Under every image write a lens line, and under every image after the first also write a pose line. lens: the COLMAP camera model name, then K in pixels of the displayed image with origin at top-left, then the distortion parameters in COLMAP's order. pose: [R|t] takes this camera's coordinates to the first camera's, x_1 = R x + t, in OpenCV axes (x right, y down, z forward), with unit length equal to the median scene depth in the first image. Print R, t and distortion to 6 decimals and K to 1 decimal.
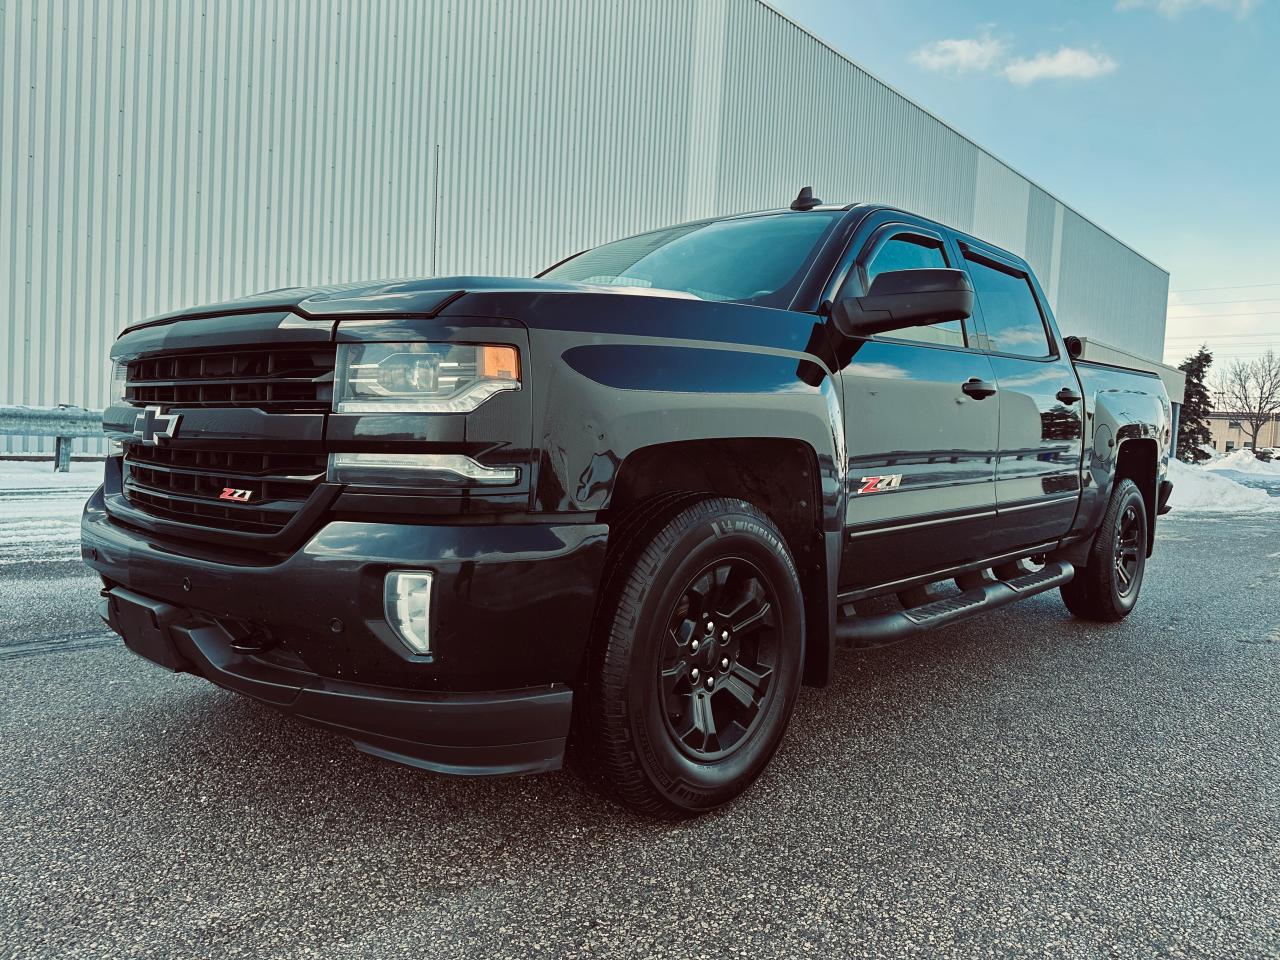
lens RADIAL K [[936.7, 0, 647.6], [0, 936.7, 480.7], [0, 0, 1]] dist [0.007193, -0.010003]
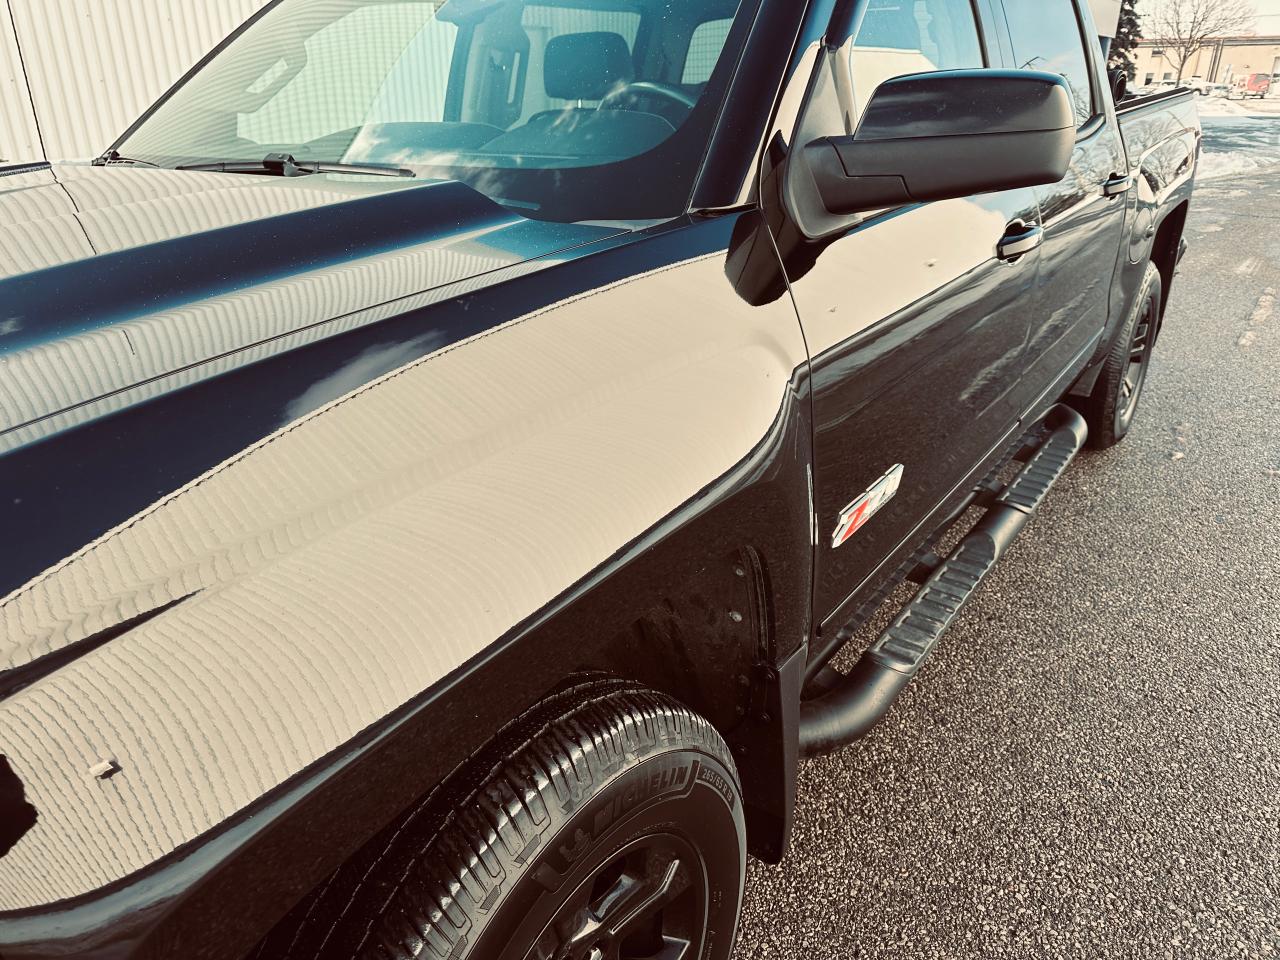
lens RADIAL K [[927.2, 0, 640.0], [0, 927.2, 480.0], [0, 0, 1]] dist [-0.005200, -0.001172]
pose [[0.993570, -0.088804, 0.070236, 0.104939], [0.058892, 0.935161, 0.349292, -0.275054], [-0.096700, -0.342910, 0.934378, 0.688322]]
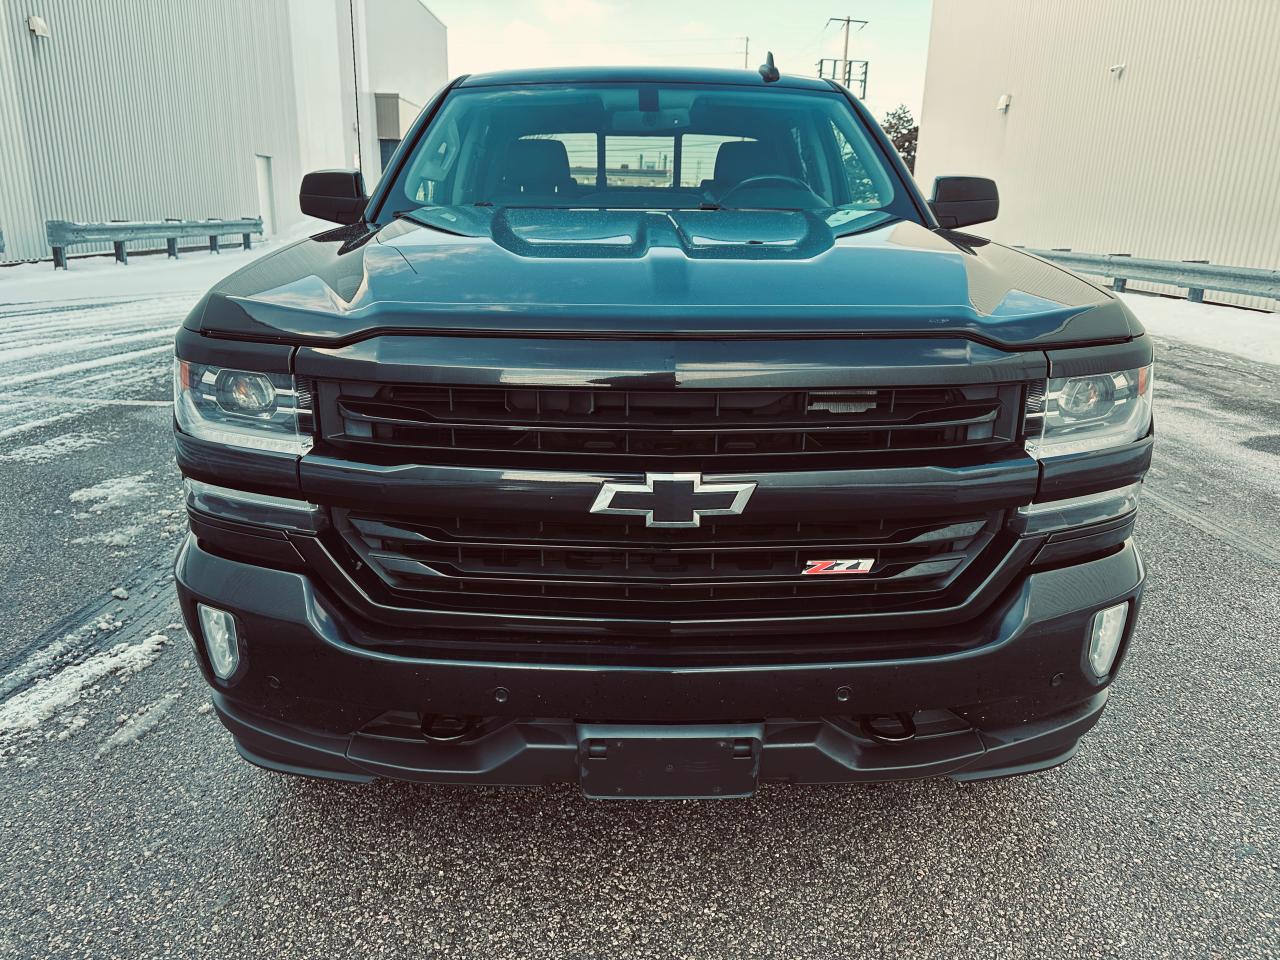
lens RADIAL K [[936.1, 0, 635.8], [0, 936.1, 483.8], [0, 0, 1]] dist [0.008786, -0.011107]
pose [[0.720784, -0.230459, 0.653727, -1.035022], [0.048556, 0.957582, 0.284041, -0.277098], [-0.691457, -0.172990, 0.701399, 0.563631]]
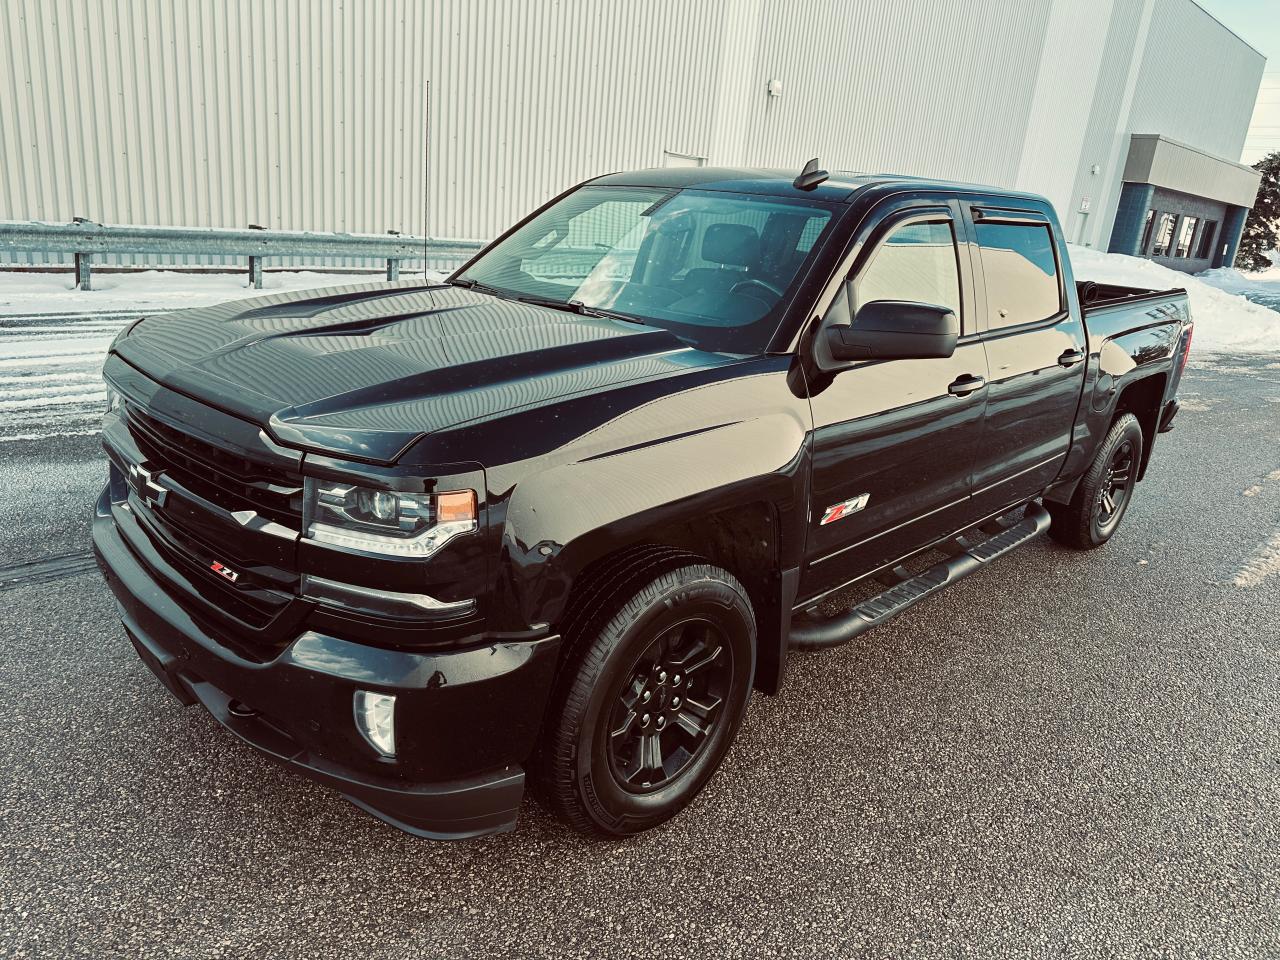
lens RADIAL K [[932.1, 0, 649.1], [0, 932.1, 487.0], [0, 0, 1]] dist [0.021693, -0.027974]
pose [[0.998324, 0.051927, -0.025566, 0.073598], [-0.043596, 0.965167, 0.257977, -0.371933], [0.038072, -0.256430, 0.965813, -0.004235]]
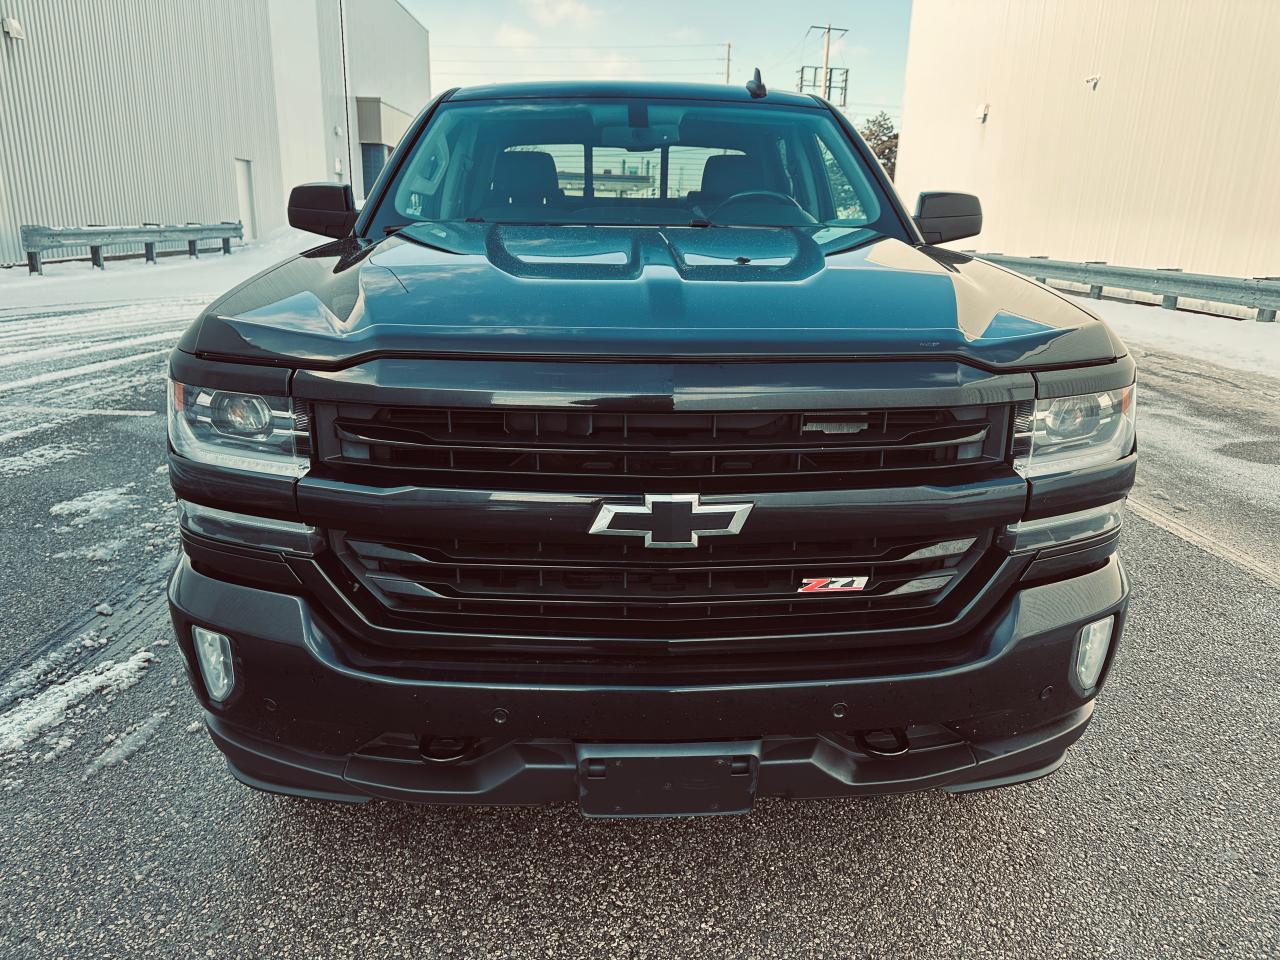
lens RADIAL K [[936.7, 0, 647.6], [0, 936.7, 480.7], [0, 0, 1]] dist [0.007193, -0.010003]
pose [[0.699768, -0.229020, 0.676665, -1.044752], [0.044546, 0.959364, 0.278633, -0.292784], [-0.712980, -0.164836, 0.681534, 0.568650]]
